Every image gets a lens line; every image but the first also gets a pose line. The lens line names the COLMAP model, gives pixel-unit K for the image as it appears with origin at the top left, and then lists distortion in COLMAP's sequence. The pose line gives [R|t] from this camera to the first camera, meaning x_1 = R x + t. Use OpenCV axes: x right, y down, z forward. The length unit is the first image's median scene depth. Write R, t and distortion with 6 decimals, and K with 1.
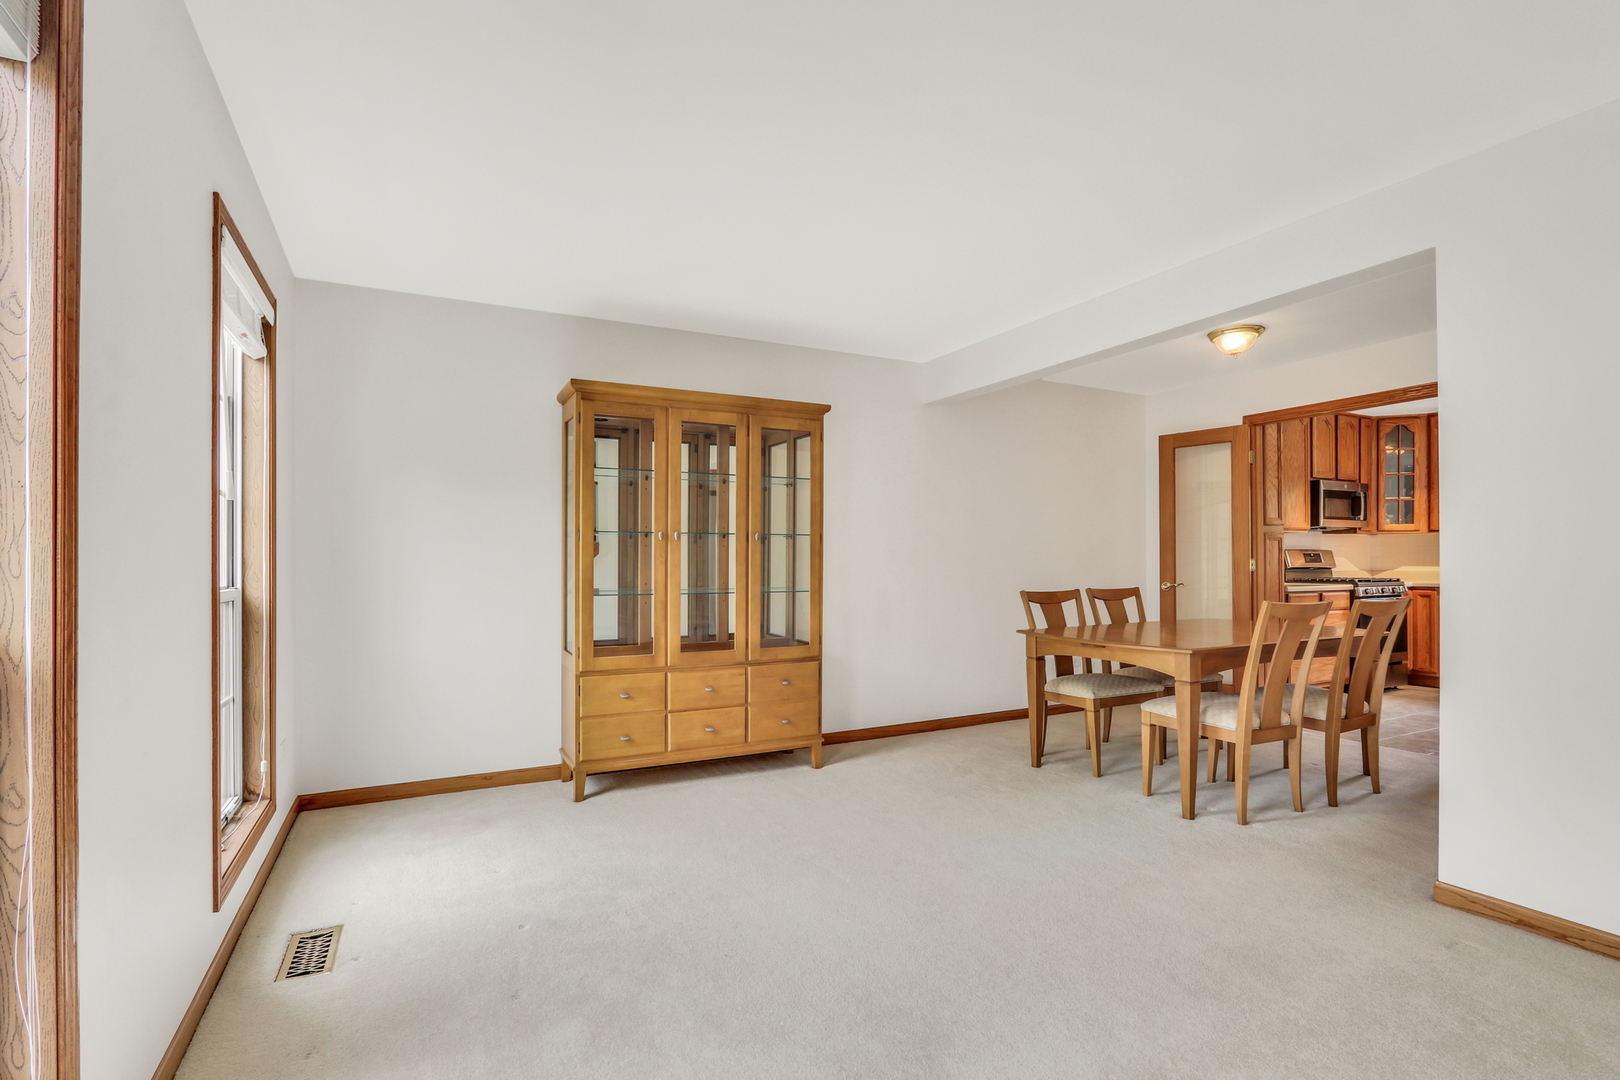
lens RADIAL K [[752.8, 0, 807.0], [0, 752.8, 561.1], [0, 0, 1]] dist [-0.003168, -0.000100]
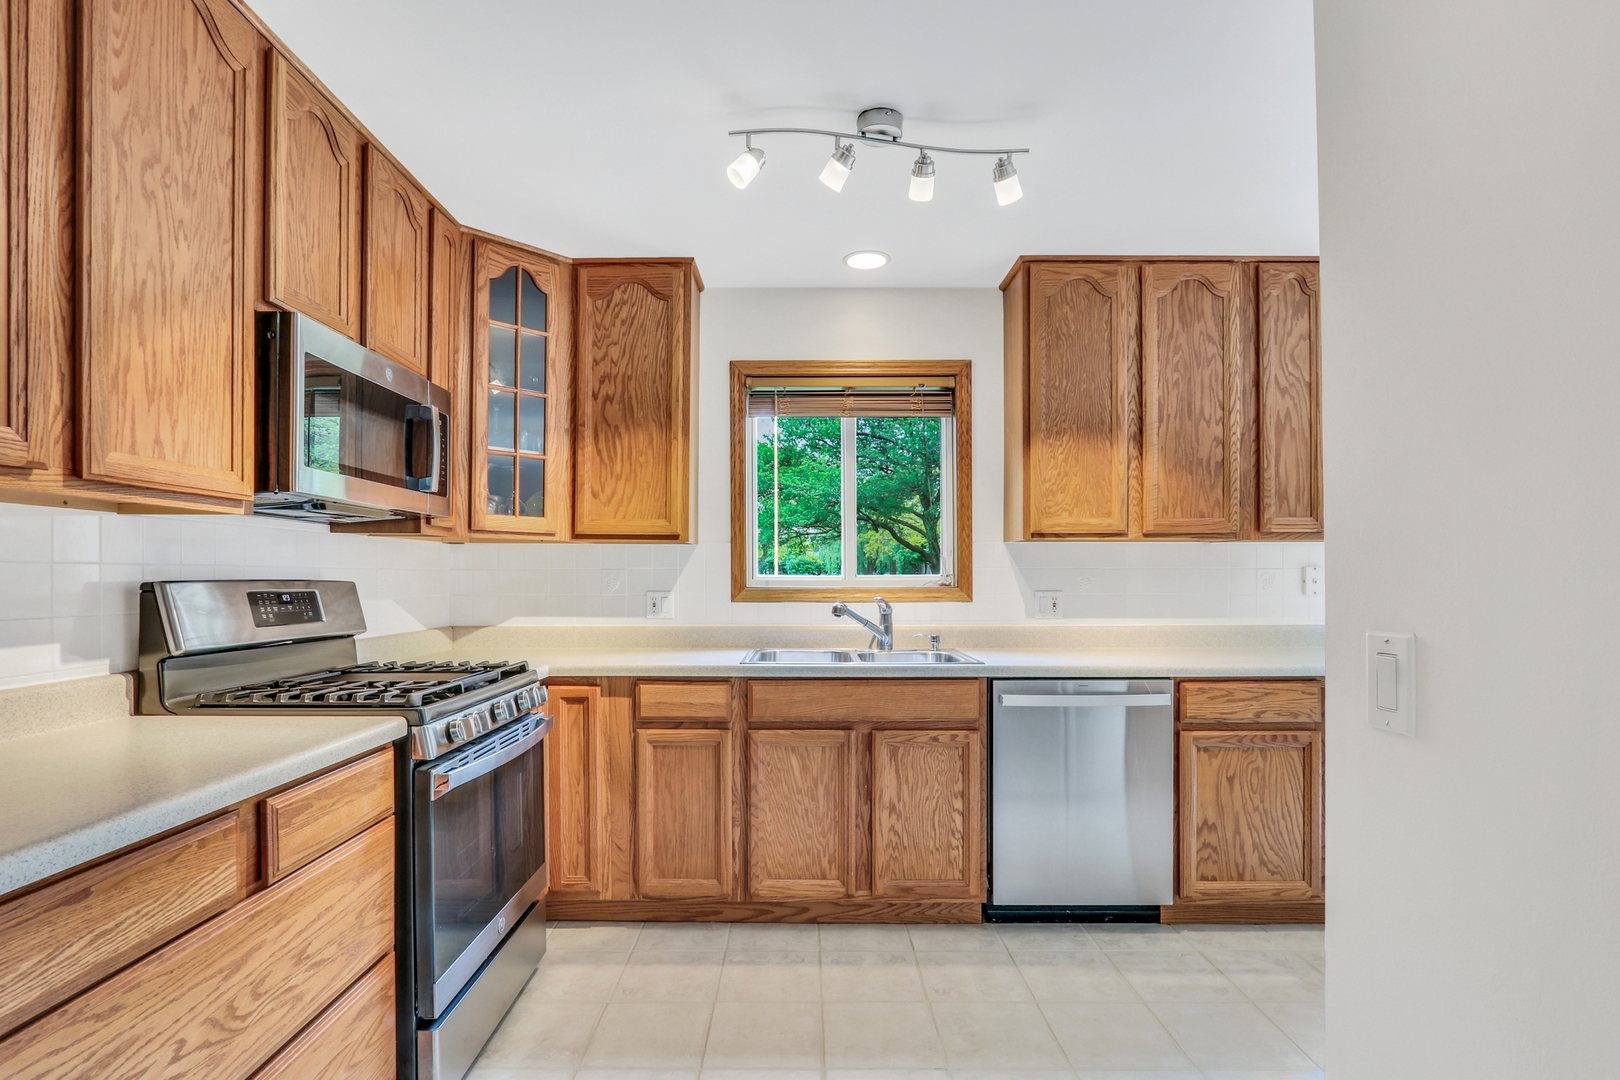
lens RADIAL K [[777.2, 0, 791.2], [0, 777.2, 572.8], [0, 0, 1]] dist [-0.019570, 0.001371]
pose [[0.475878, 0.007437, 0.879480, 0.684625], [0.000661, 0.999961, -0.008814, -0.021211], [-0.879511, 0.004776, 0.475855, 0.931977]]
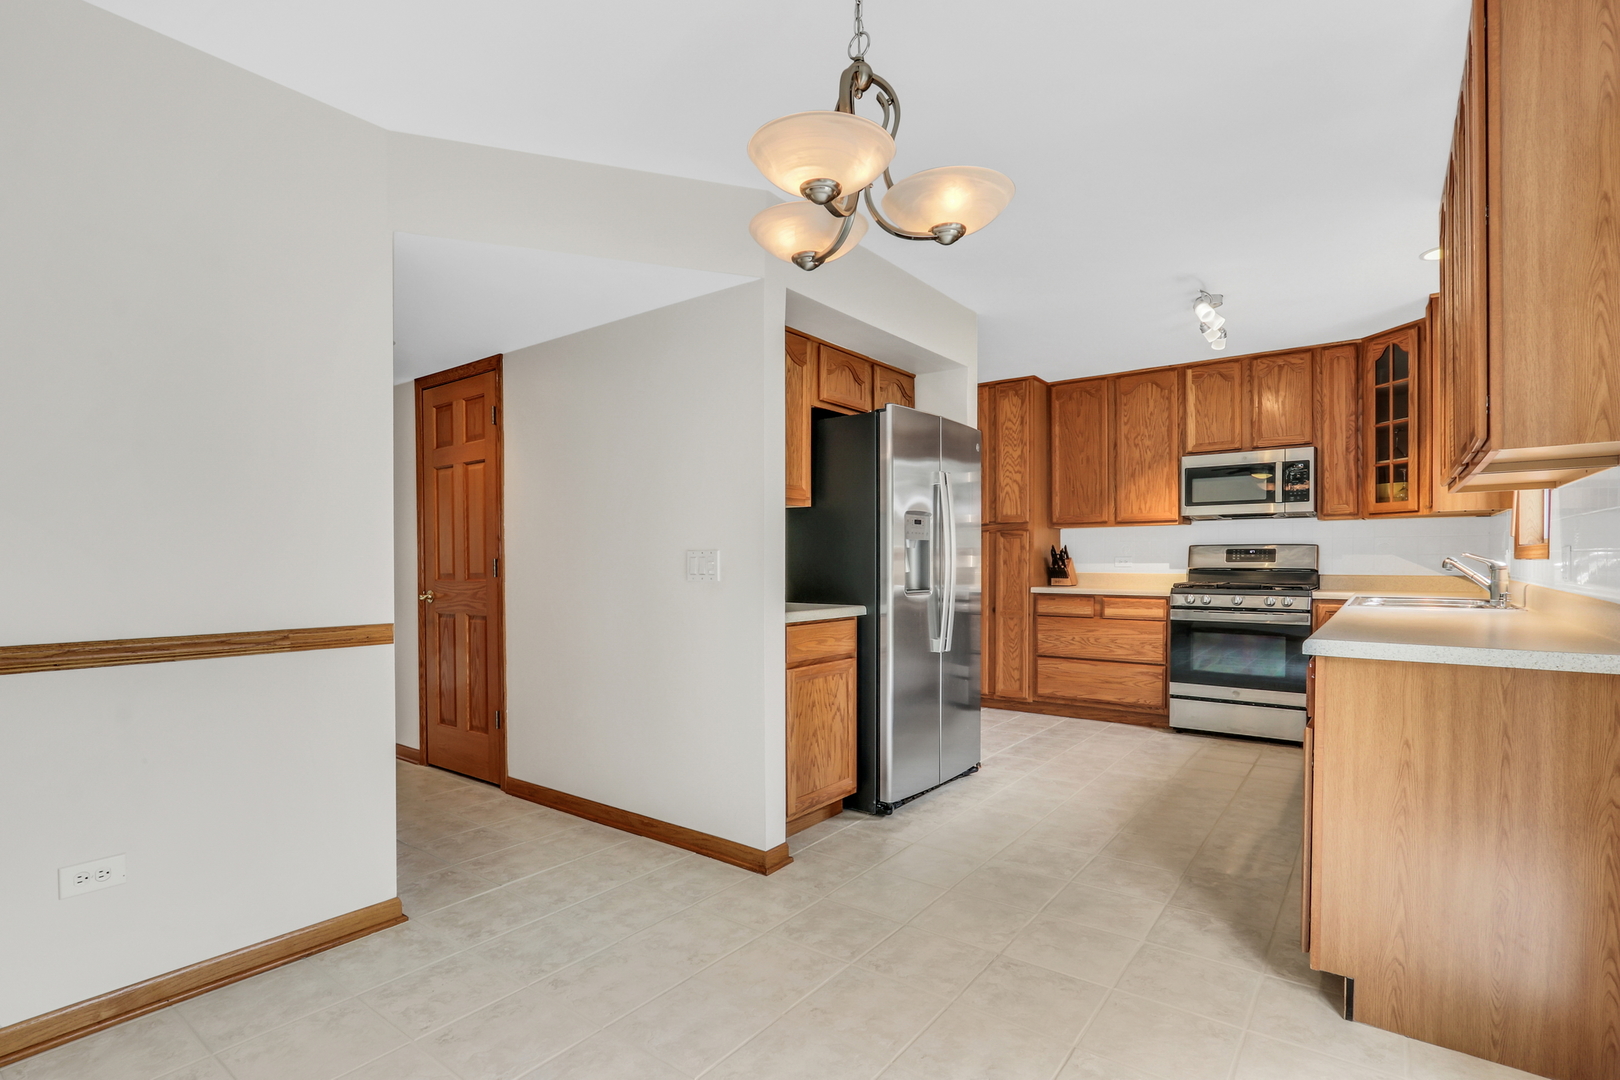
lens RADIAL K [[777.2, 0, 791.2], [0, 777.2, 572.8], [0, 0, 1]] dist [-0.019570, 0.001371]
pose [[0.418585, 0.016286, -0.908032, 1.601981], [0.001088, 0.999829, 0.018434, -0.003518], [0.908177, -0.008704, 0.418496, 0.375189]]
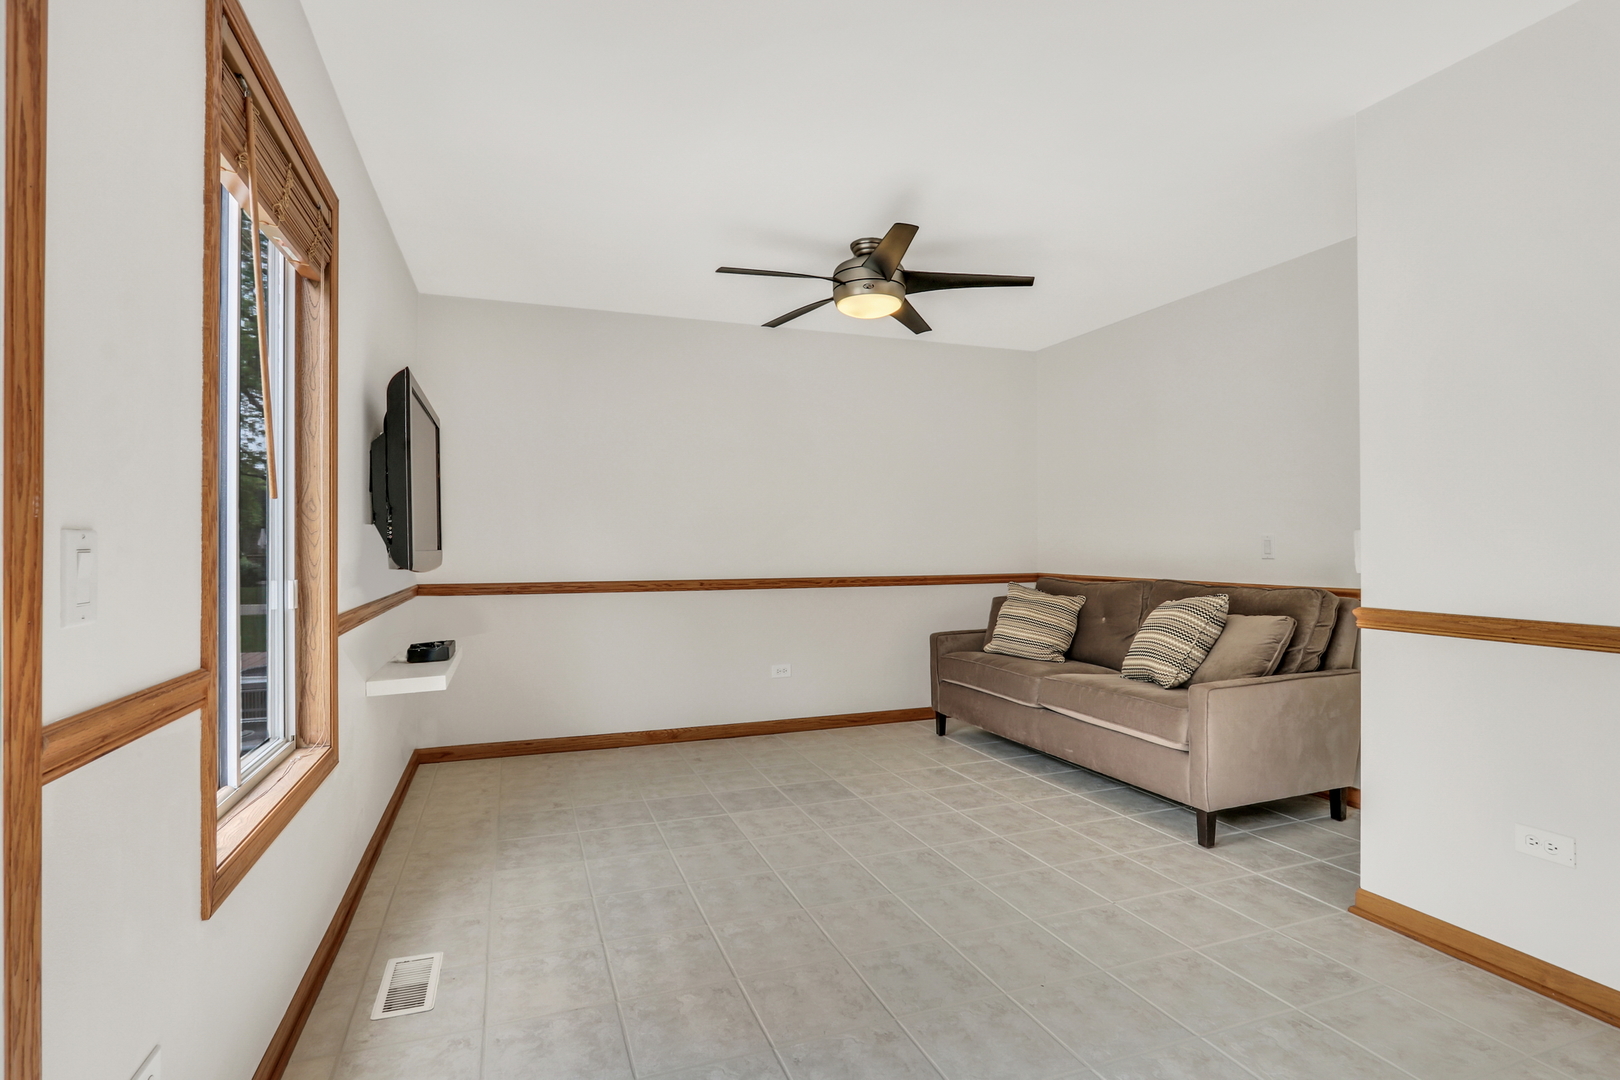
lens RADIAL K [[777.3, 0, 787.6], [0, 777.3, 538.8], [0, 0, 1]] dist [-0.017696, 0.000350]
pose [[-0.989417, 0.010469, 0.144722, 1.453266], [0.008720, 0.999881, -0.012717, -0.004428], [-0.144838, -0.011320, -0.989391, 0.655792]]
